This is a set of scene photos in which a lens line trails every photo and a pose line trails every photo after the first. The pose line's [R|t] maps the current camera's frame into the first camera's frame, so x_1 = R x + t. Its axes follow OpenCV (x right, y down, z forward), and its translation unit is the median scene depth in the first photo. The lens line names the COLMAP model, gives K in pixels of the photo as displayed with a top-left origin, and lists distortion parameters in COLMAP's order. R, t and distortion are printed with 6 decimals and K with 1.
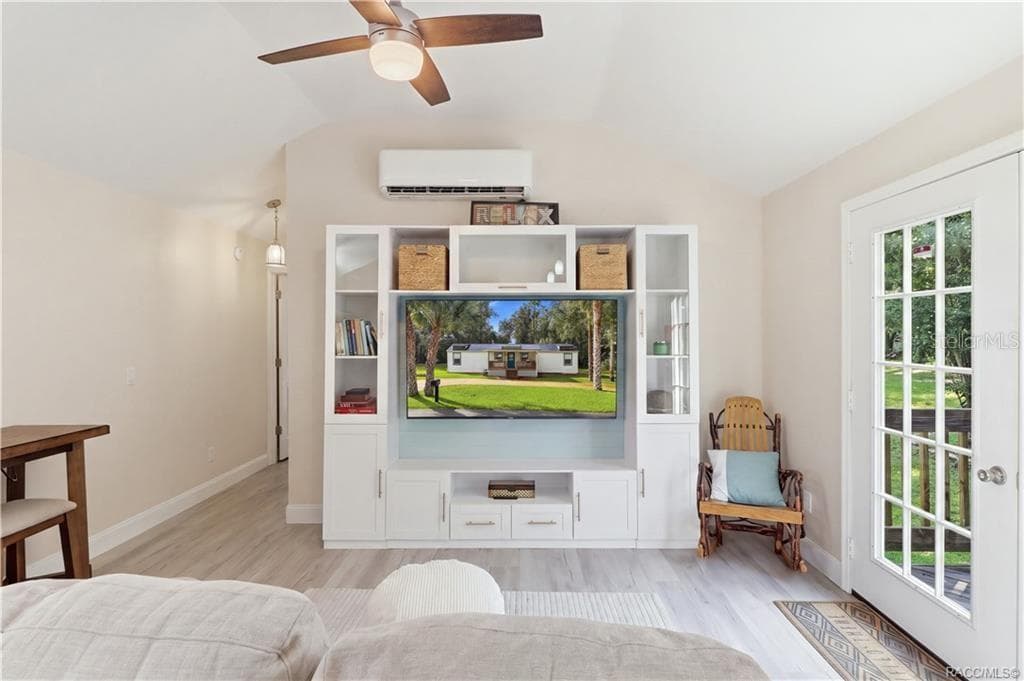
lens RADIAL K [[476.6, 0, 513.3], [0, 476.6, 347.2], [0, 0, 1]] dist [0.000436, -0.000060]
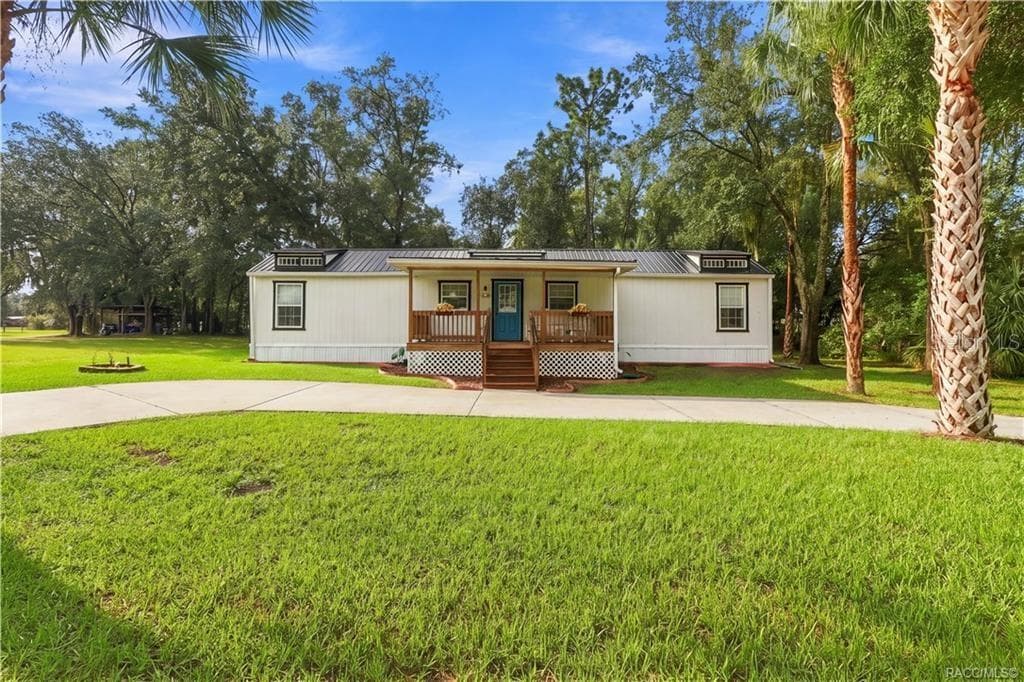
lens RADIAL K [[476.6, 0, 513.3], [0, 476.6, 347.7], [0, 0, 1]] dist [0.000436, -0.000060]
pose [[0.999167, 0.001090, 0.040797, -0.011470], [0.000110, 0.999568, -0.029400, 0.053965], [-0.040812, 0.029380, 0.998735, 0.753821]]
